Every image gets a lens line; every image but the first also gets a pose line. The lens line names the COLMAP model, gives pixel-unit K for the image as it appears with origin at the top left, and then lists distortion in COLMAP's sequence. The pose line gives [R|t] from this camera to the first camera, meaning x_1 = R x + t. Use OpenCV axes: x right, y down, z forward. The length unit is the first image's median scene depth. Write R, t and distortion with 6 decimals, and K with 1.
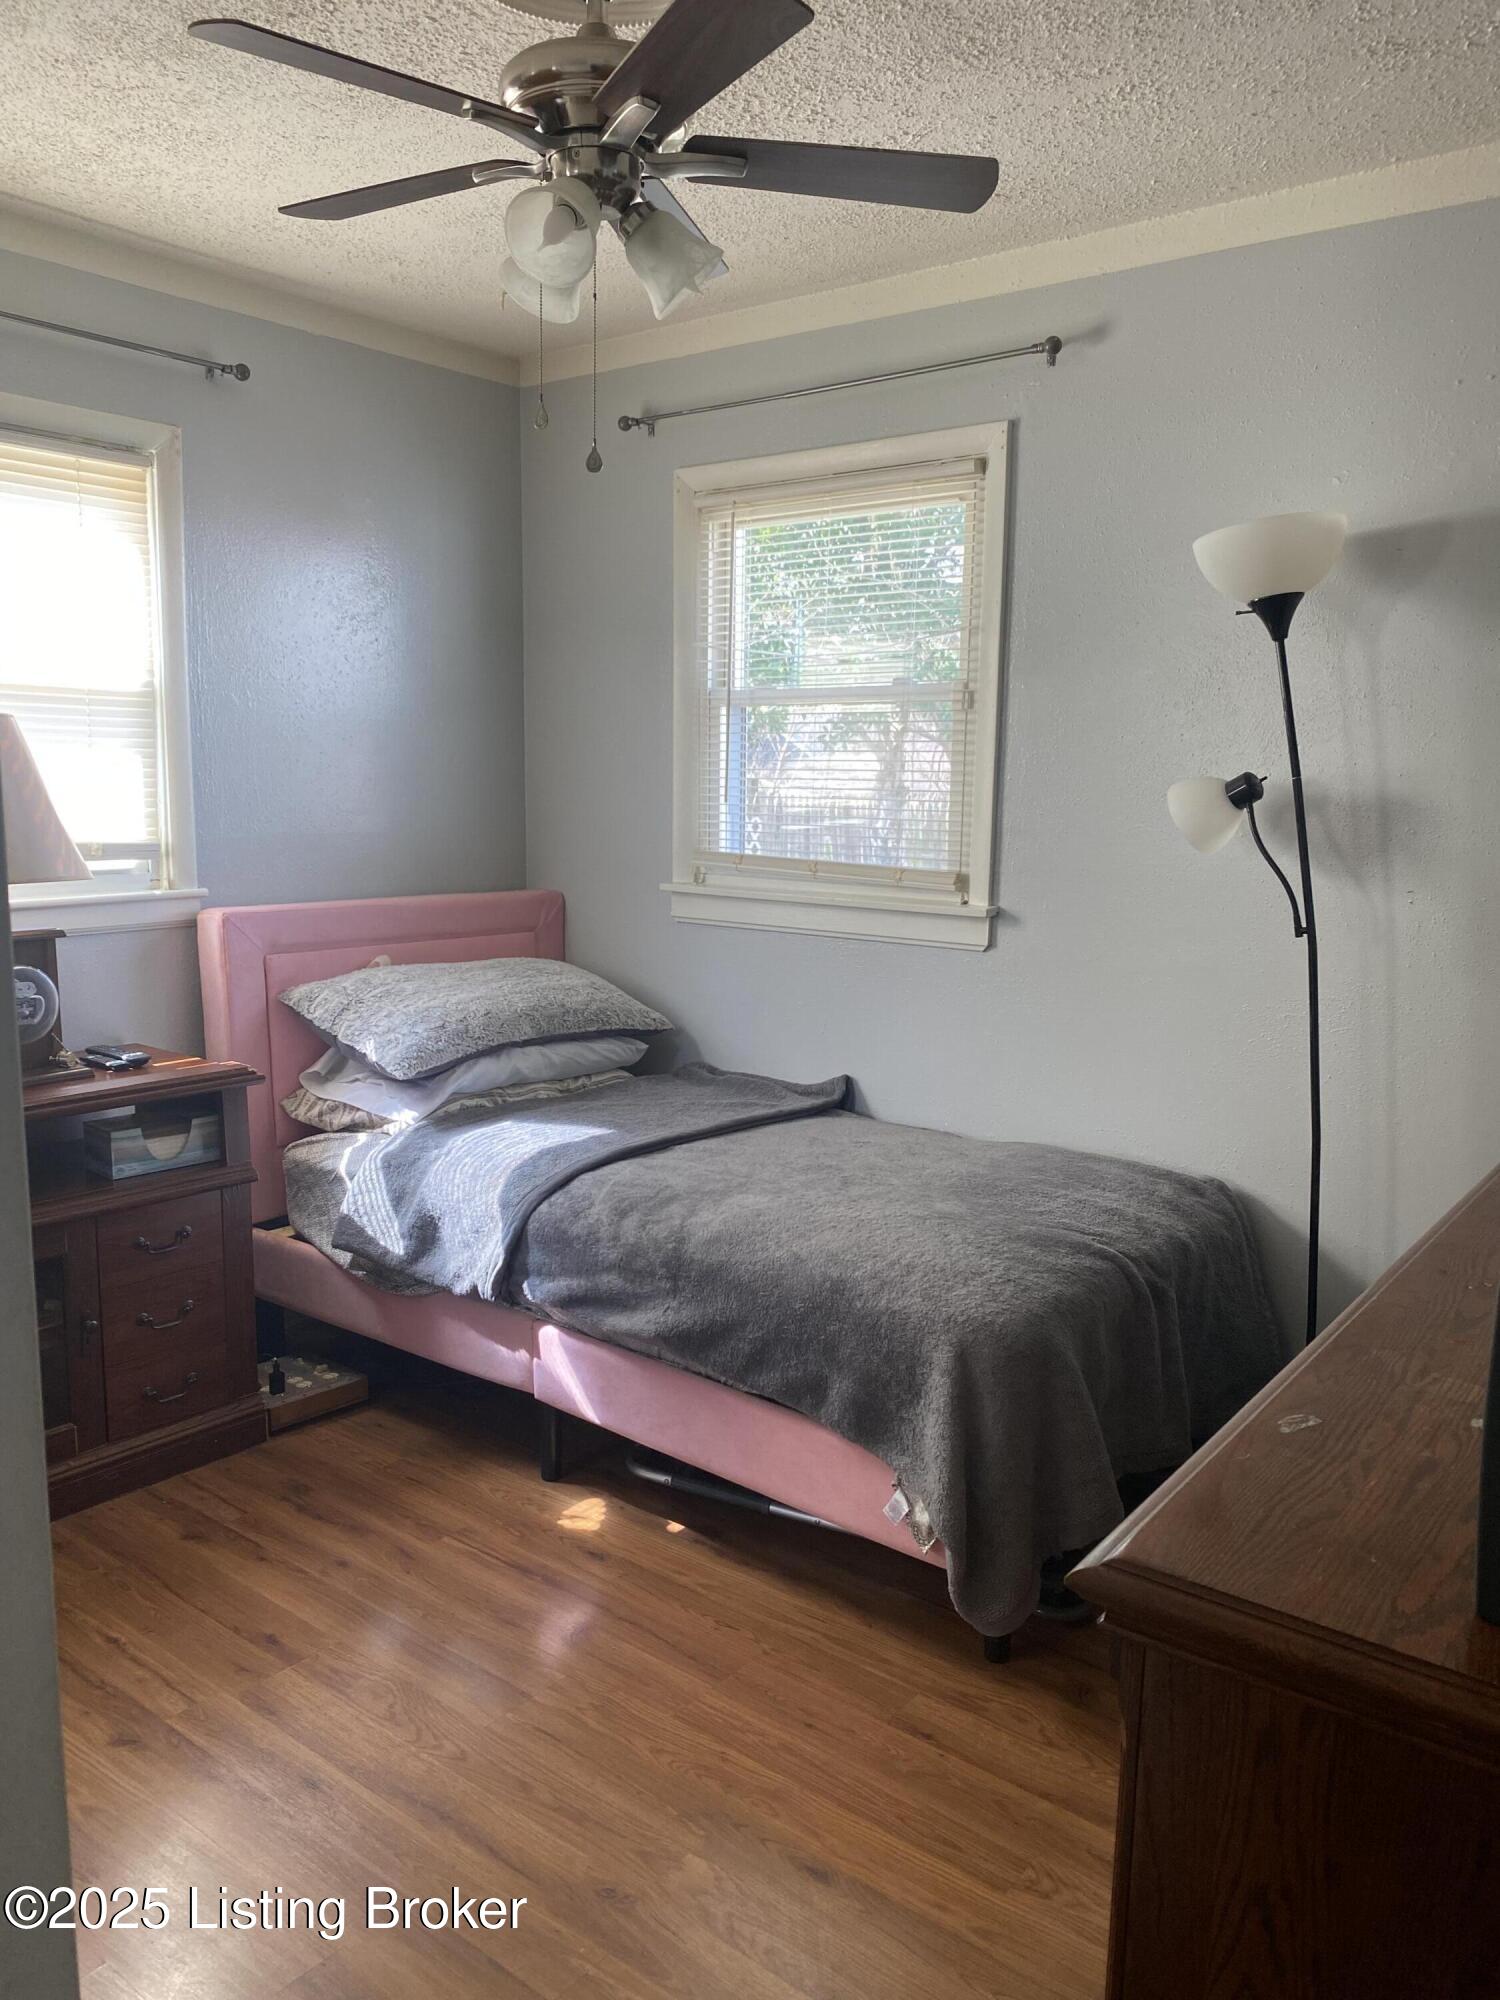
lens RADIAL K [[1520.1, 0, 748.2], [0, 1520.1, 998.8], [0, 0, 1]] dist [0.027842, -0.033125]
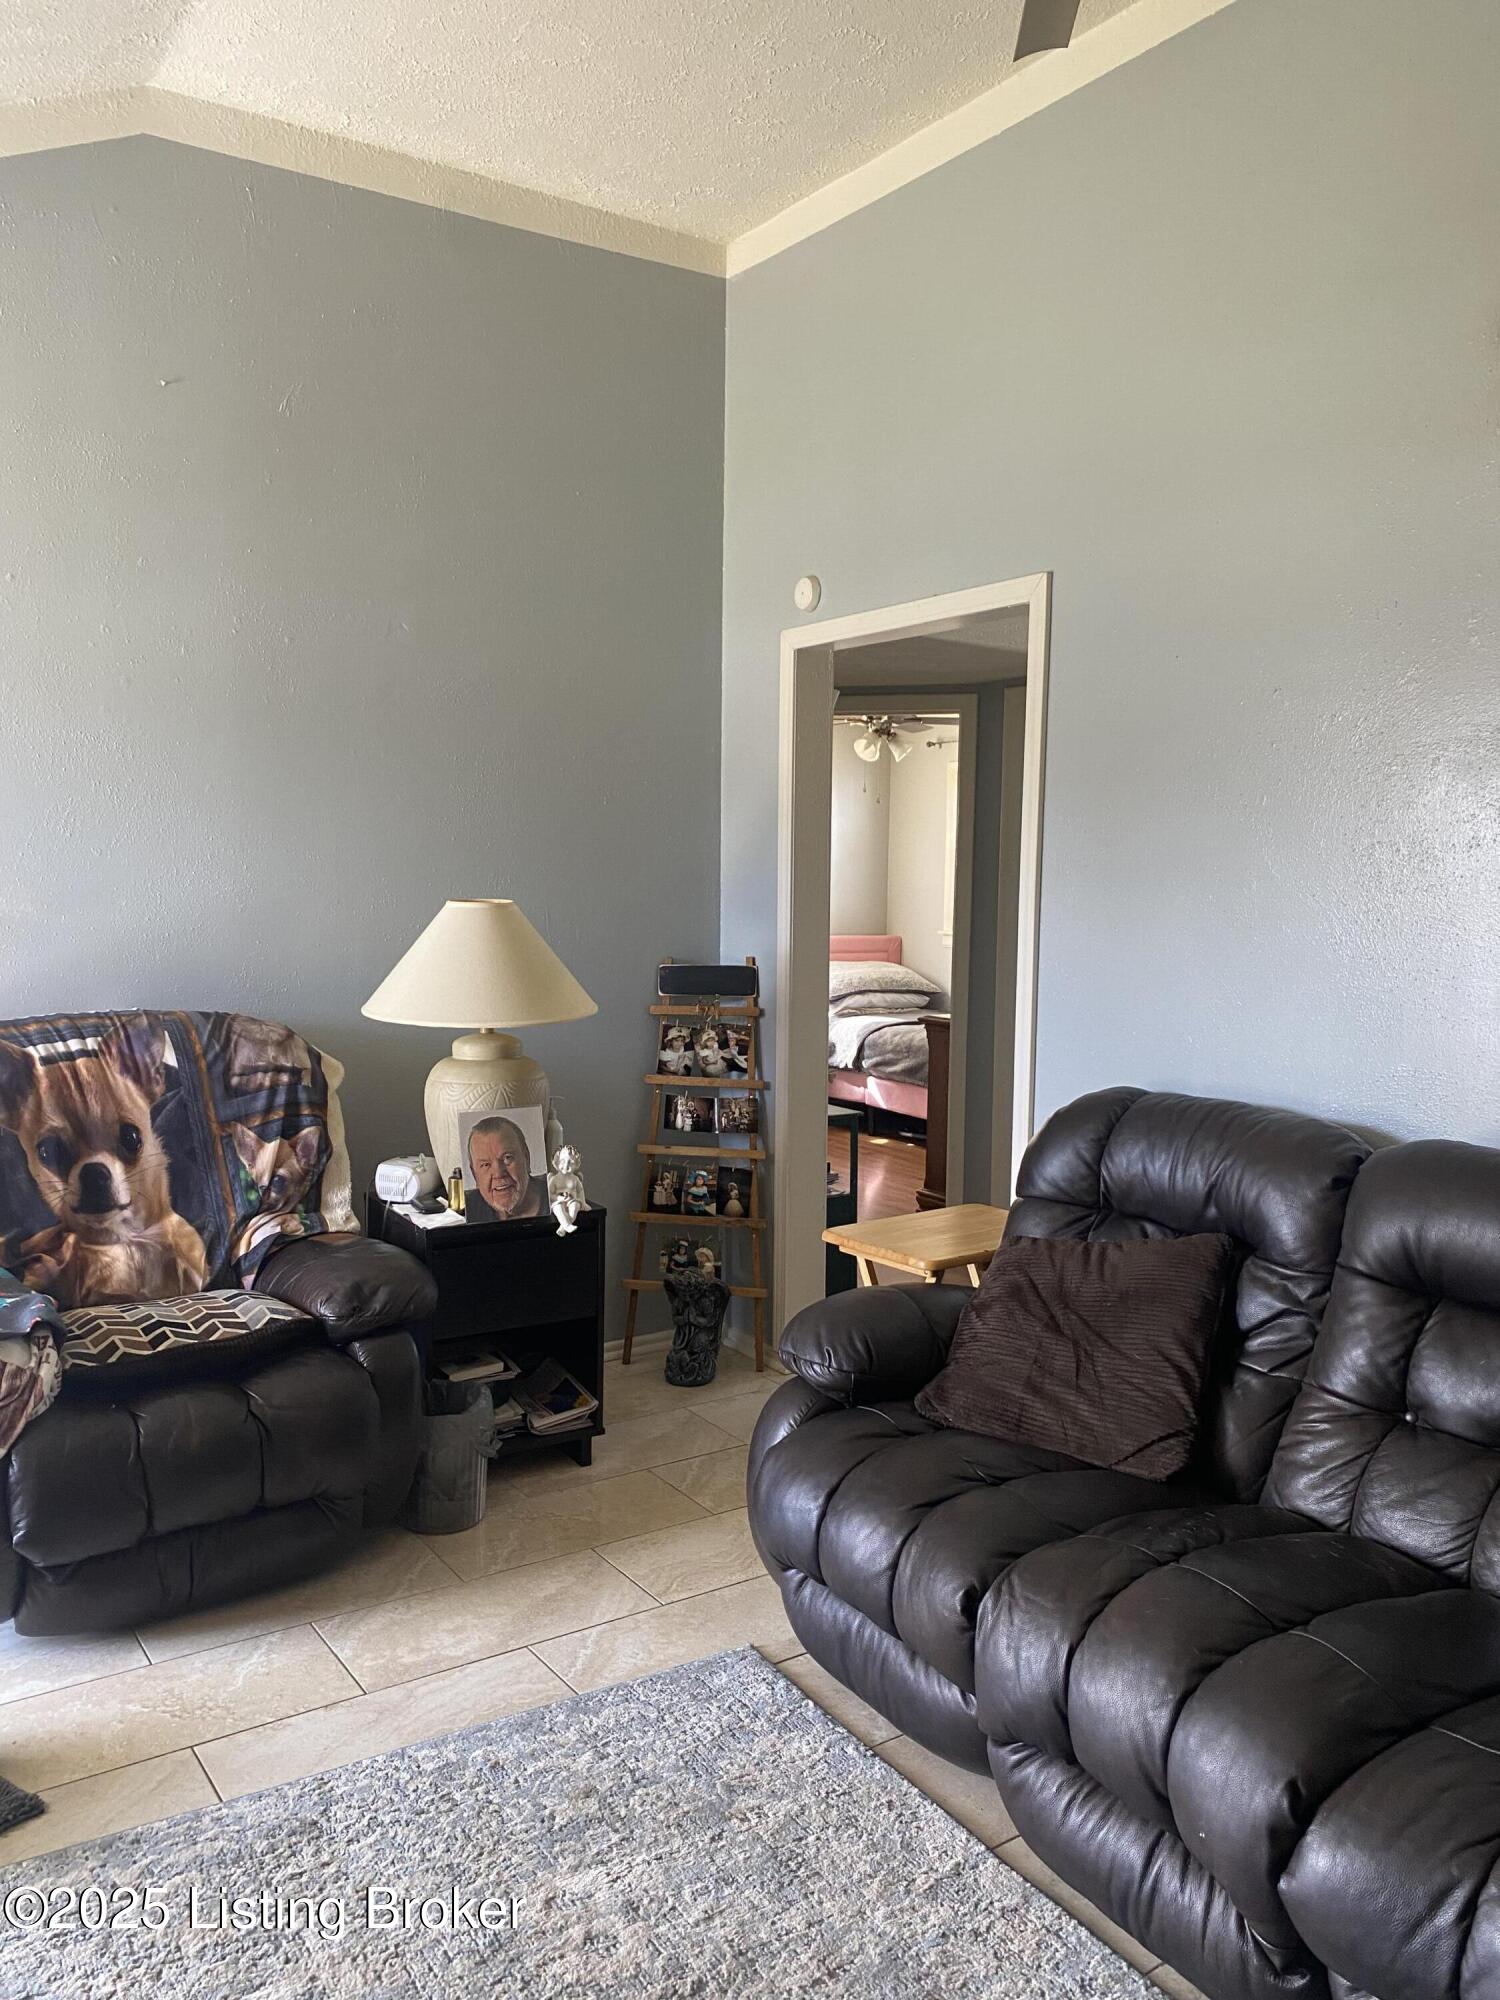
lens RADIAL K [[1520.1, 0, 749.2], [0, 1520.1, 1000.3], [0, 0, 1]] dist [0.027842, -0.033125]
pose [[0.952866, 0.011212, -0.303186, 0.510347], [-0.033824, 0.997013, -0.069434, 0.275861], [0.301501, 0.076416, 0.950399, -1.773734]]
